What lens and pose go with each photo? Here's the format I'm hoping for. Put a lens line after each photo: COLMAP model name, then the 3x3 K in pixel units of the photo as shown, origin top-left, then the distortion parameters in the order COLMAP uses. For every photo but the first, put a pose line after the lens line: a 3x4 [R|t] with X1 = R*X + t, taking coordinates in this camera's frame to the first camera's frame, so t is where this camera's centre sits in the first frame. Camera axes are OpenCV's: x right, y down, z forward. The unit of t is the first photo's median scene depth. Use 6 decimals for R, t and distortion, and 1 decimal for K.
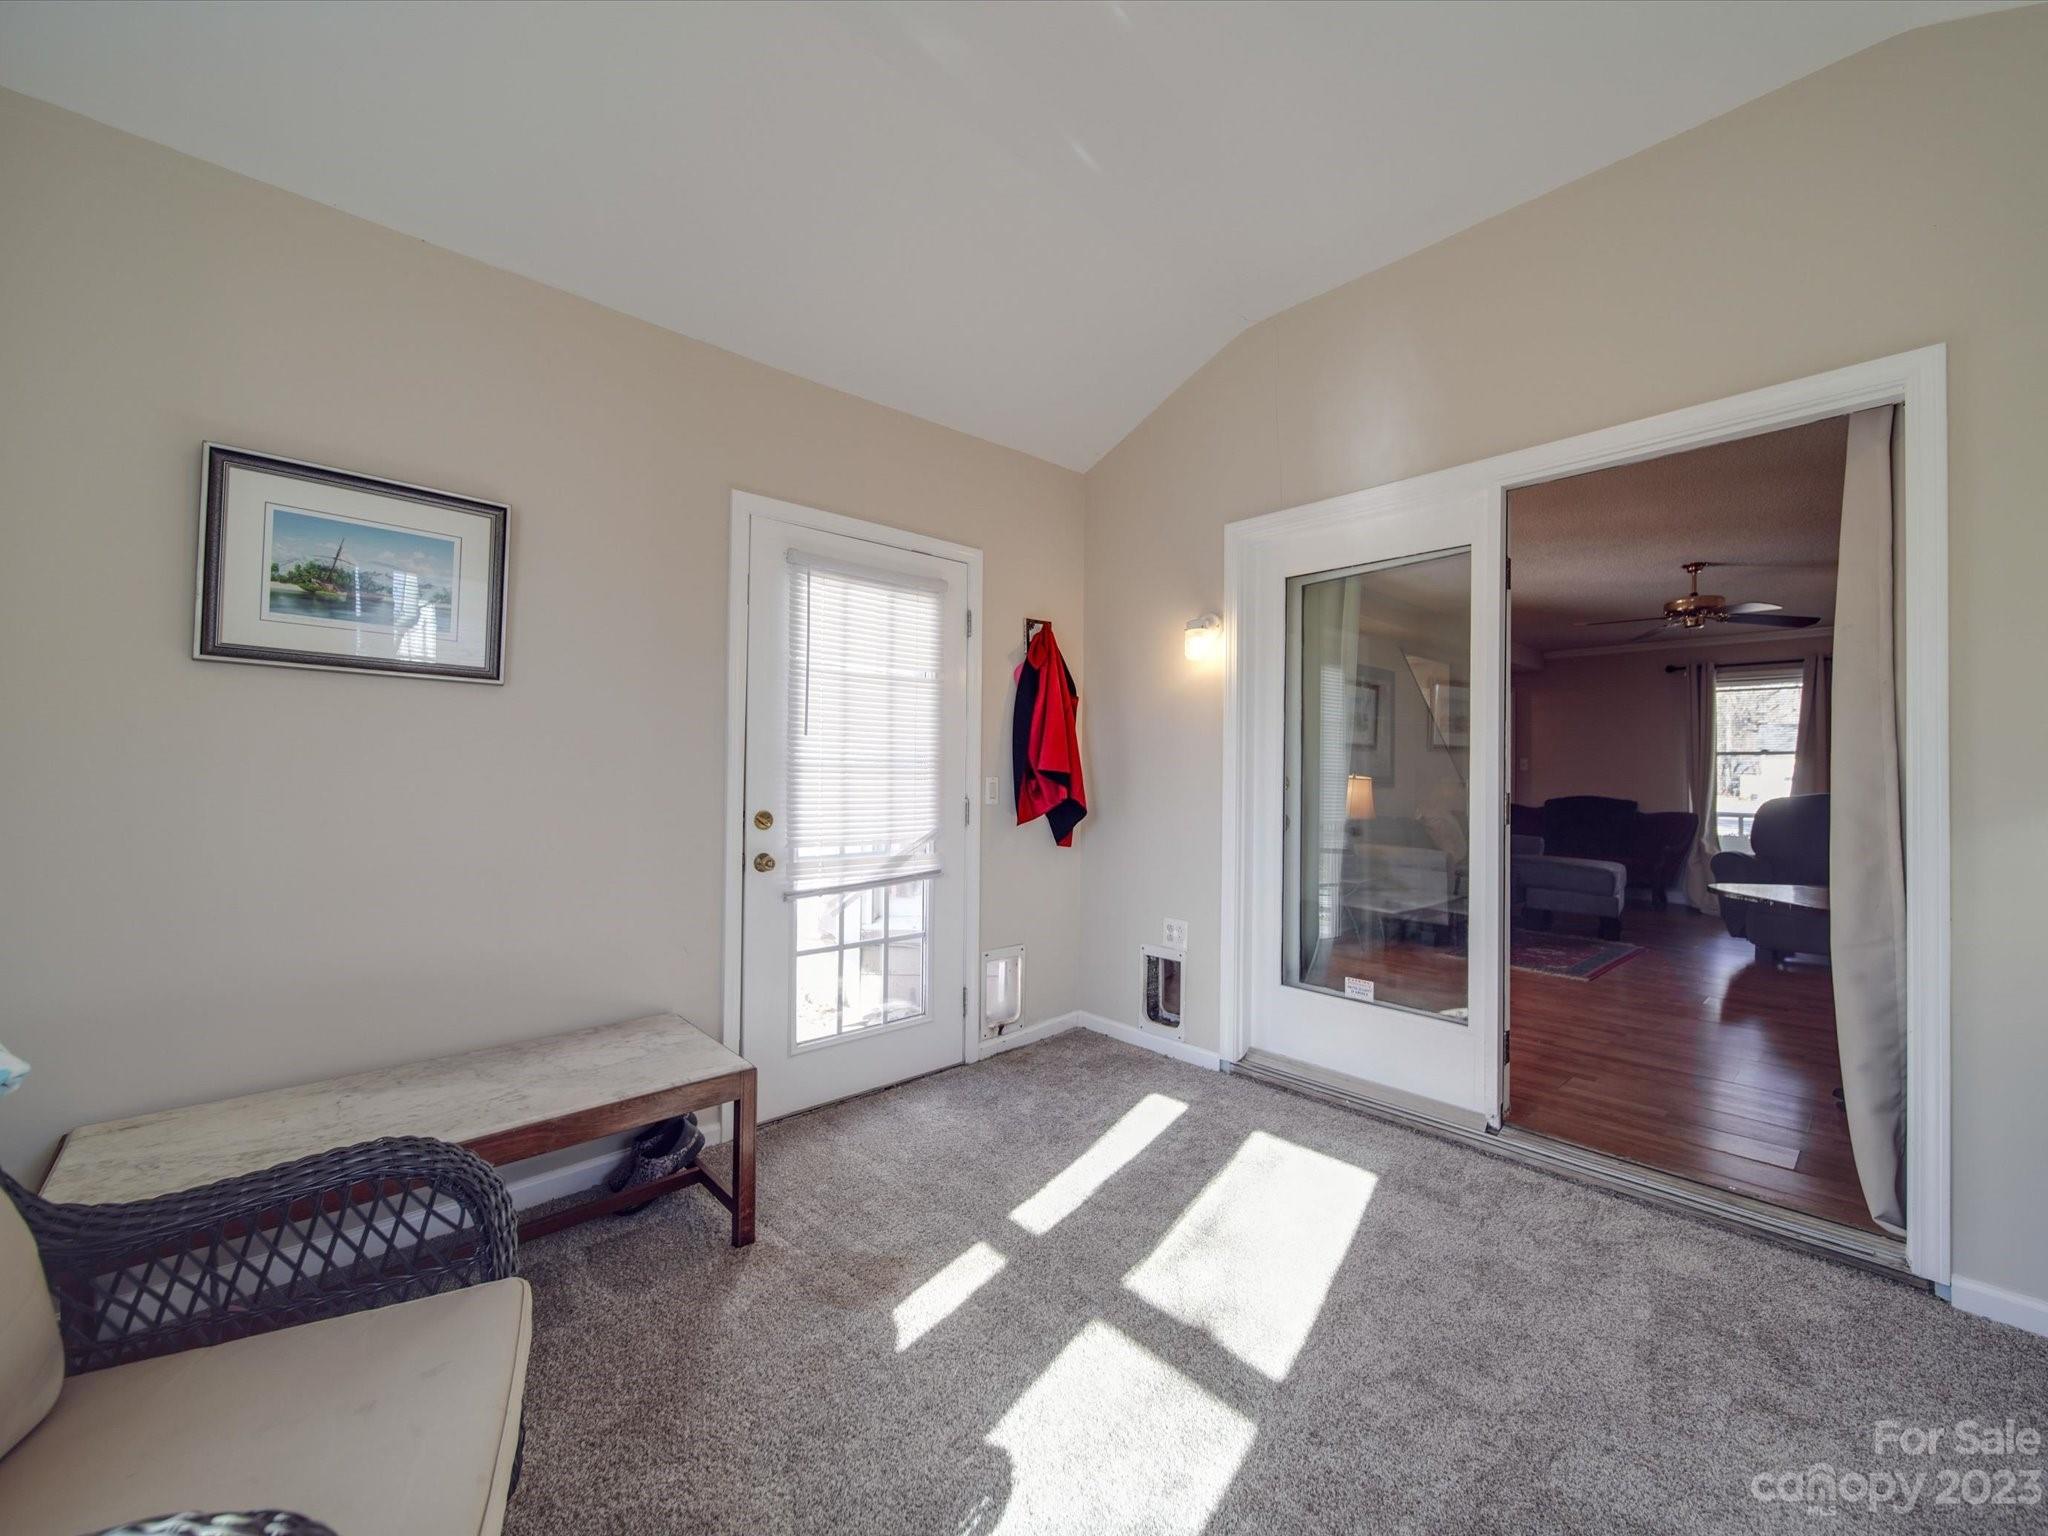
lens RADIAL K [[806.8, 0, 1037.4], [0, 806.8, 767.9], [0, 0, 1]] dist [0.000204, -0.001482]
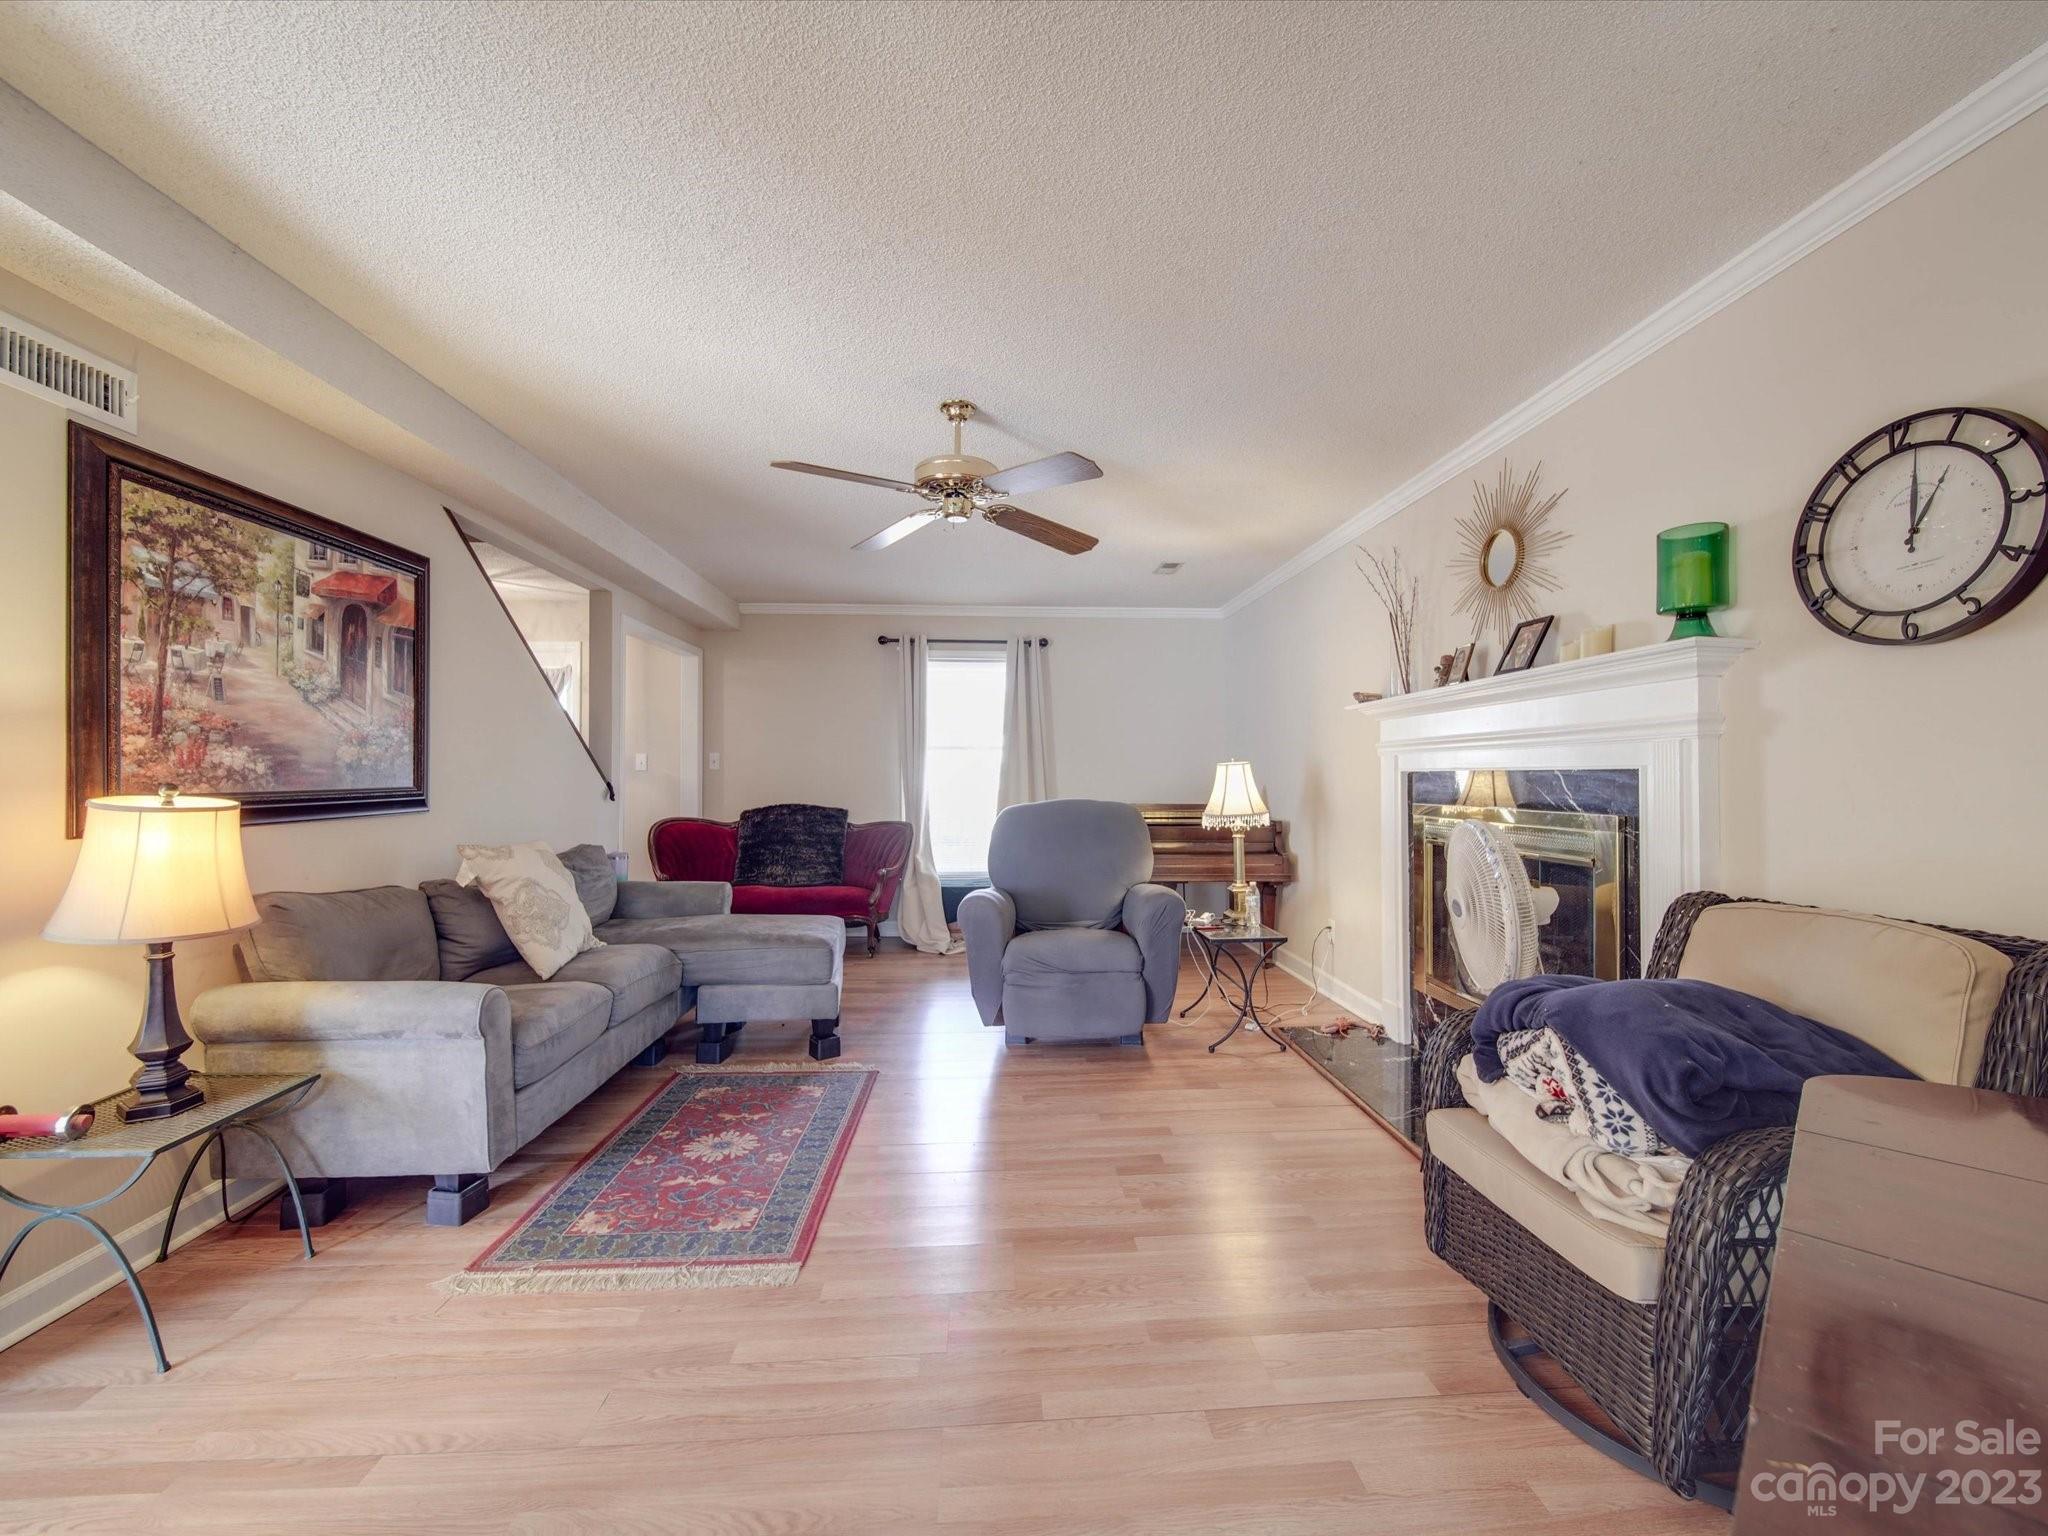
lens RADIAL K [[806.8, 0, 1034.8], [0, 806.8, 776.2], [0, 0, 1]] dist [0.000204, -0.001482]
pose [[0.628269, -0.011953, 0.777905, 0.275630], [-0.001345, 0.999864, 0.016450, -0.003317], [-0.777995, -0.011381, 0.628167, 0.405901]]
